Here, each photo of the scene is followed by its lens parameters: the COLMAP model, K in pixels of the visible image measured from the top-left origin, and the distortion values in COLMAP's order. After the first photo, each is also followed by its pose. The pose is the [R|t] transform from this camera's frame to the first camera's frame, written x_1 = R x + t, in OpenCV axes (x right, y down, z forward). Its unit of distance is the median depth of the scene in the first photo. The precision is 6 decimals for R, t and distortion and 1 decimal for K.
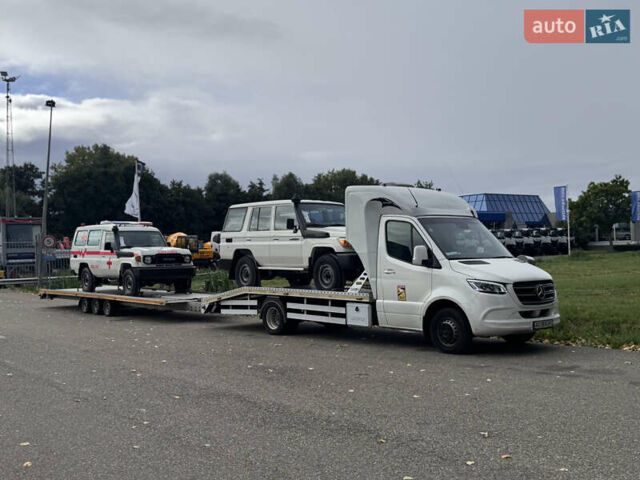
lens RADIAL K [[694.7, 0, 320.0], [0, 694.7, 240.0], [0, 0, 1]] dist [0.101285, -0.008657]
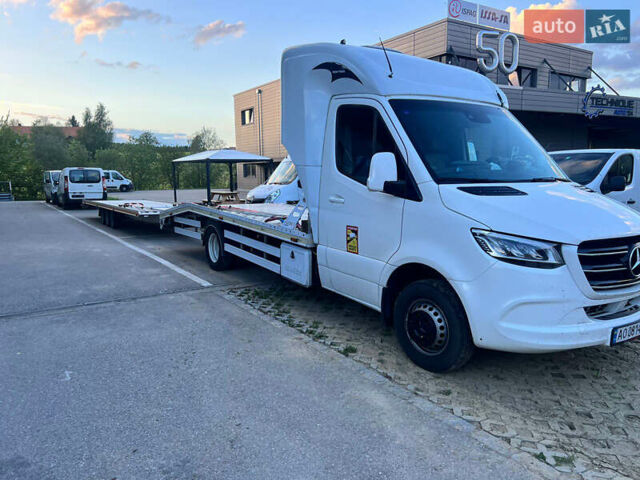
lens RADIAL K [[493.2, 0, 320.0], [0, 493.2, 240.0], [0, 0, 1]] dist [0.078996, -0.004437]
pose [[0.991043, 0.058962, -0.119819, 0.133001], [-0.038314, 0.985069, 0.167844, 0.011154], [0.127926, -0.161750, 0.978505, 0.583884]]
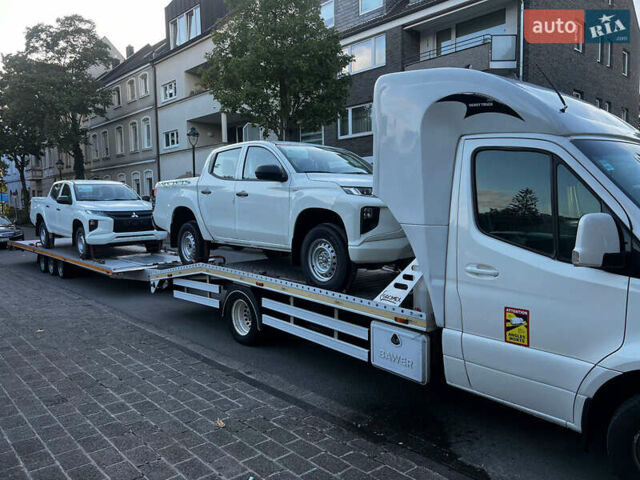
lens RADIAL K [[493.2, 0, 320.0], [0, 493.2, 240.0], [0, 0, 1]] dist [0.078996, -0.004437]
pose [[0.999904, 0.013397, 0.003575, -0.000352], [-0.013689, 0.994796, 0.100967, -0.002135], [-0.002204, -0.101006, 0.994883, 0.681974]]
